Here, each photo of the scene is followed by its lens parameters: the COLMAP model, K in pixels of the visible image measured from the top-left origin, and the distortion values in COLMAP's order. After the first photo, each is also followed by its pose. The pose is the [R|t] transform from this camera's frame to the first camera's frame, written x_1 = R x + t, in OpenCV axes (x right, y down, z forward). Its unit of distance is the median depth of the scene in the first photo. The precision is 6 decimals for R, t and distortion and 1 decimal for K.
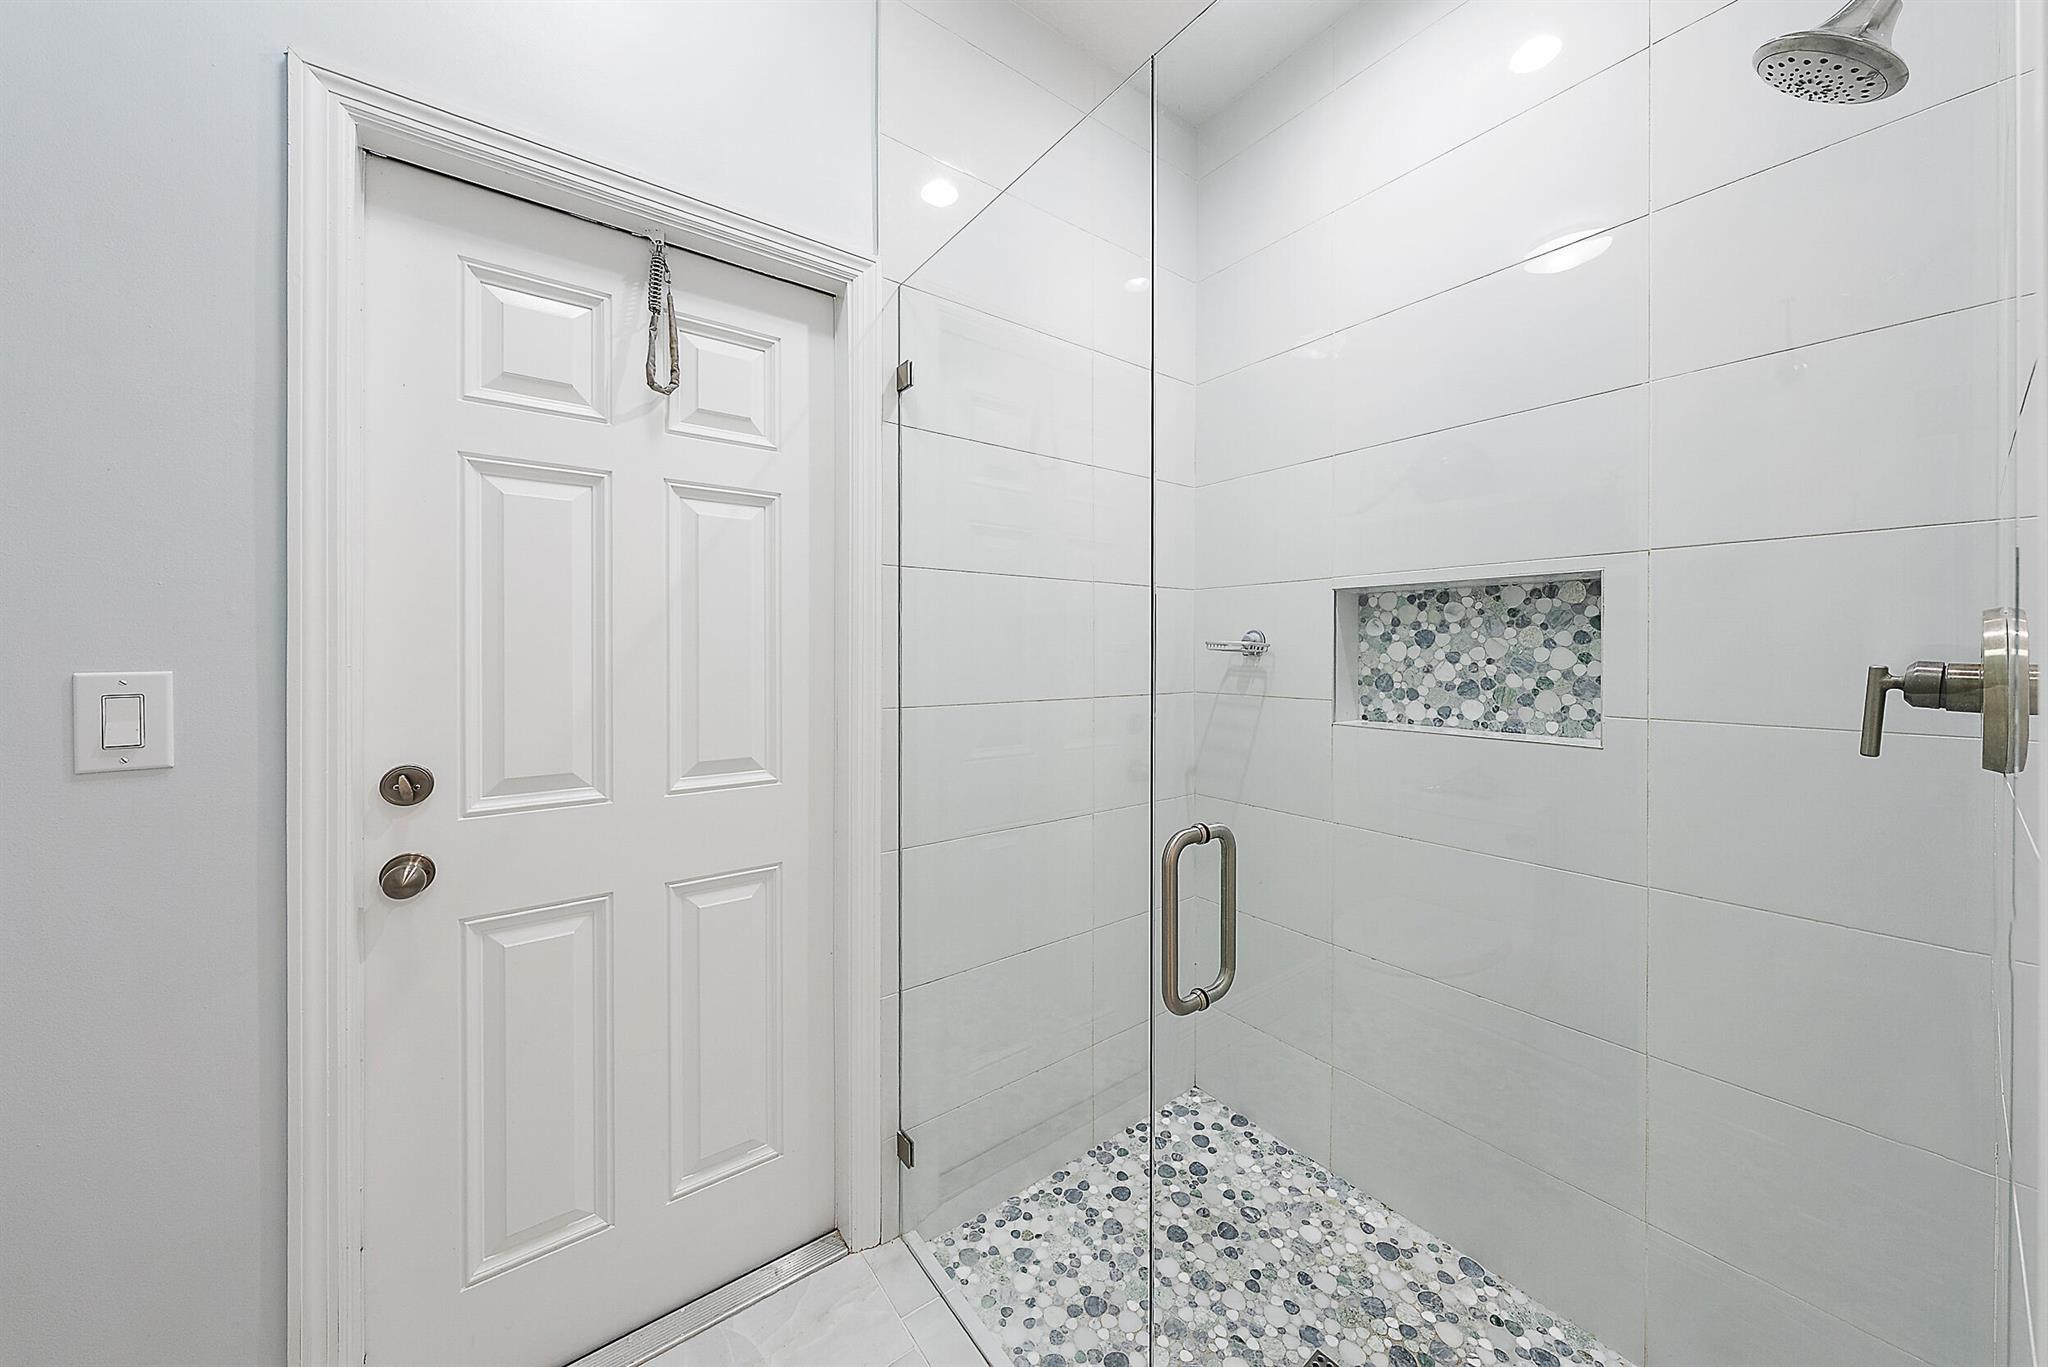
lens RADIAL K [[706.1, 0, 1027.7], [0, 706.1, 666.5], [0, 0, 1]] dist [0.000400, -0.000047]
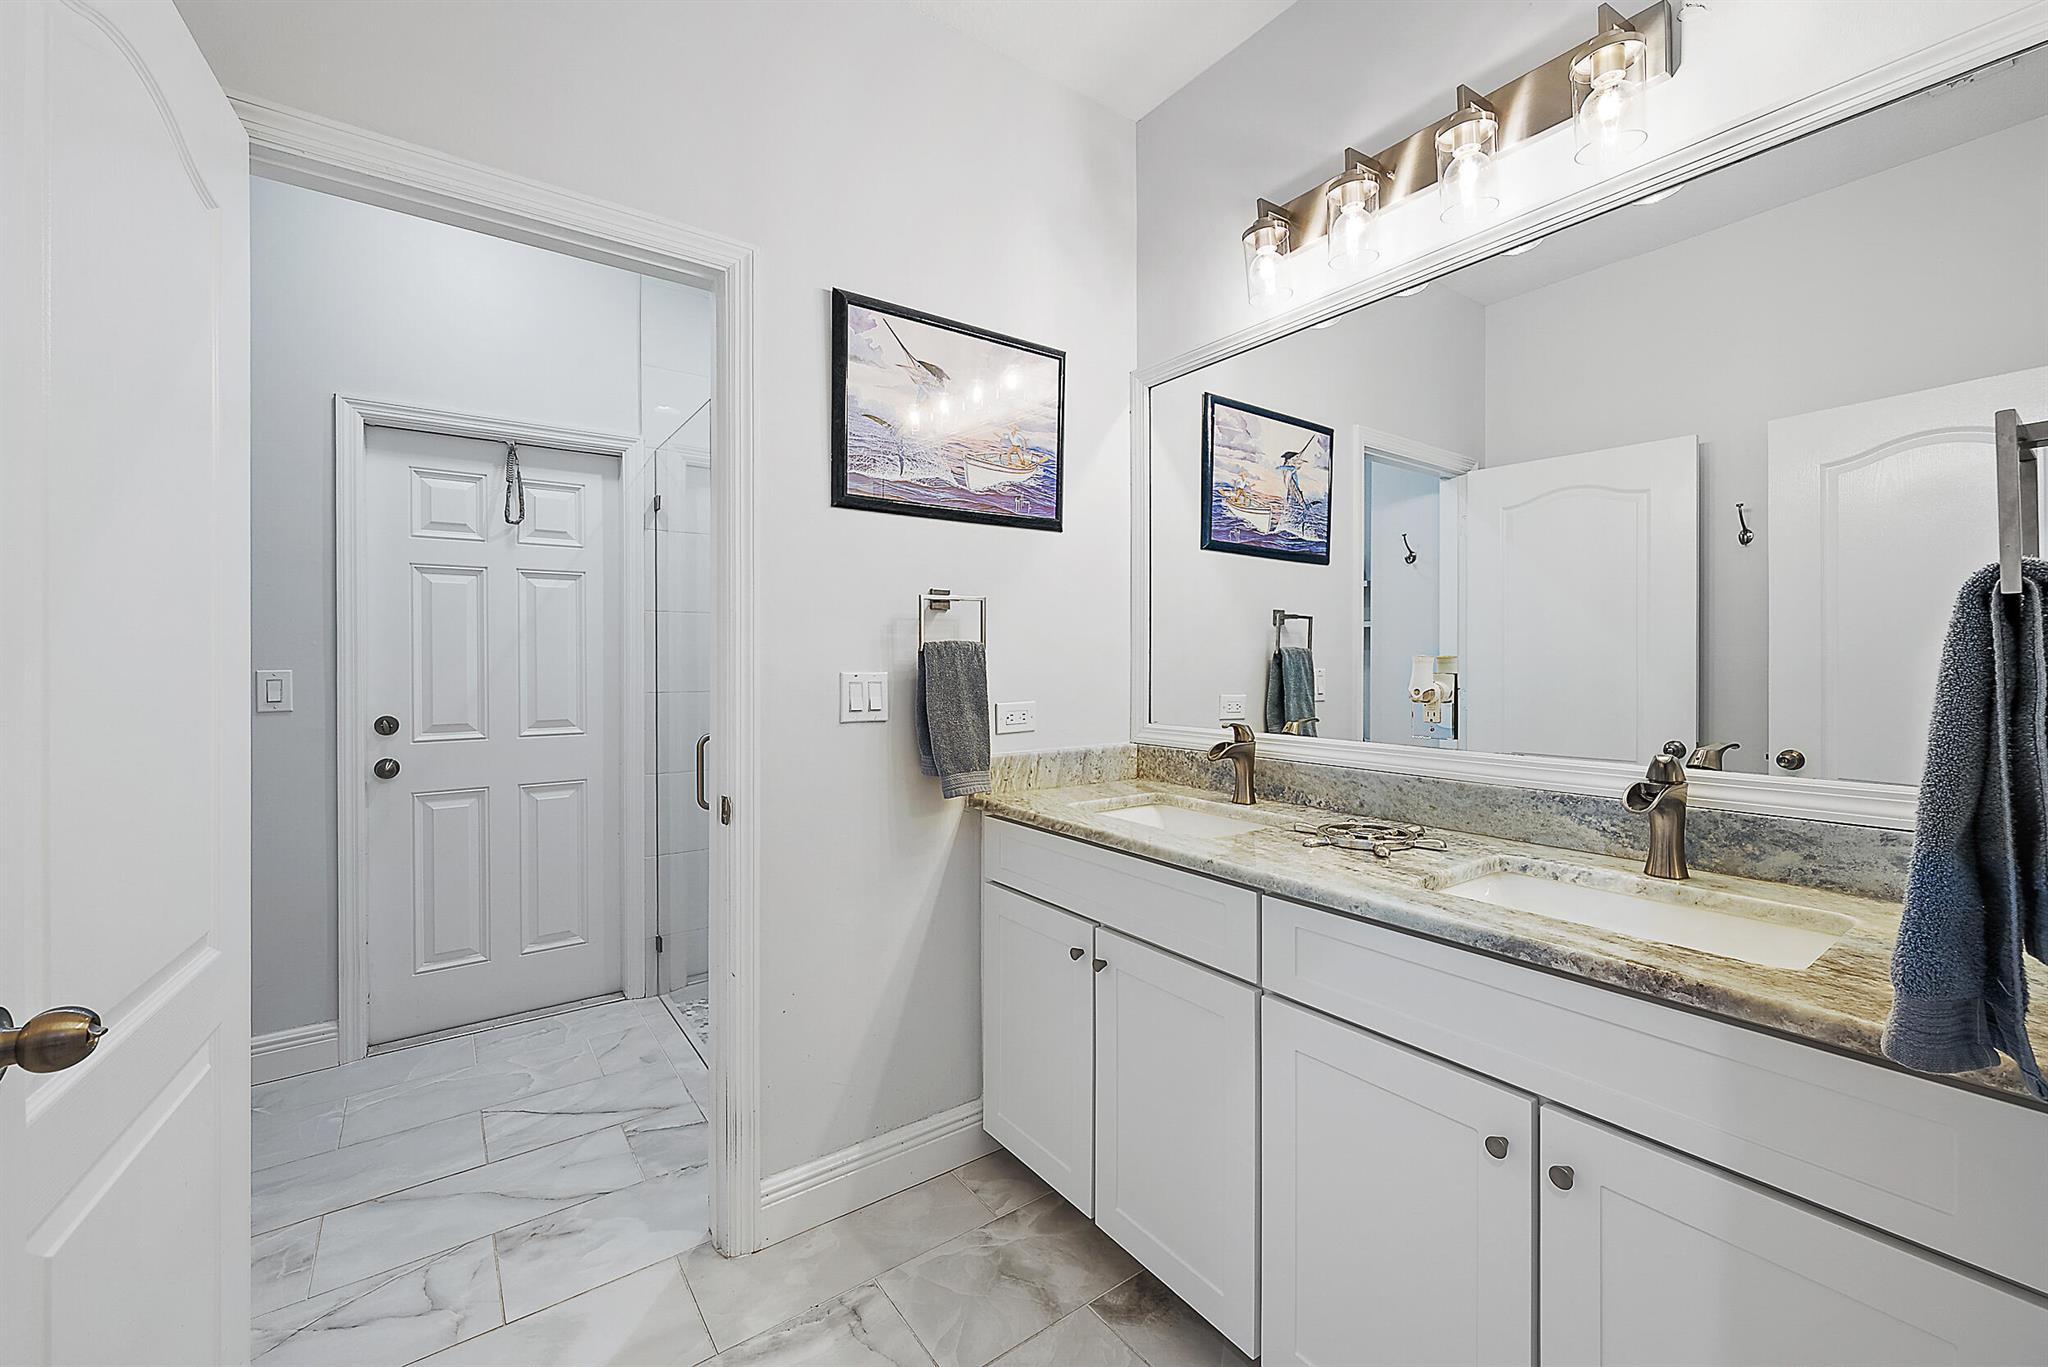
lens RADIAL K [[821.4, 0, 1020.2], [0, 821.4, 678.4], [0, 0, 1]] dist [0.000531, -0.000060]
pose [[0.999846, 0.000833, -0.017525, 0.883266], [-0.000697, 0.999969, 0.007780, 0.007922], [0.017531, -0.007767, 0.999816, -1.188770]]
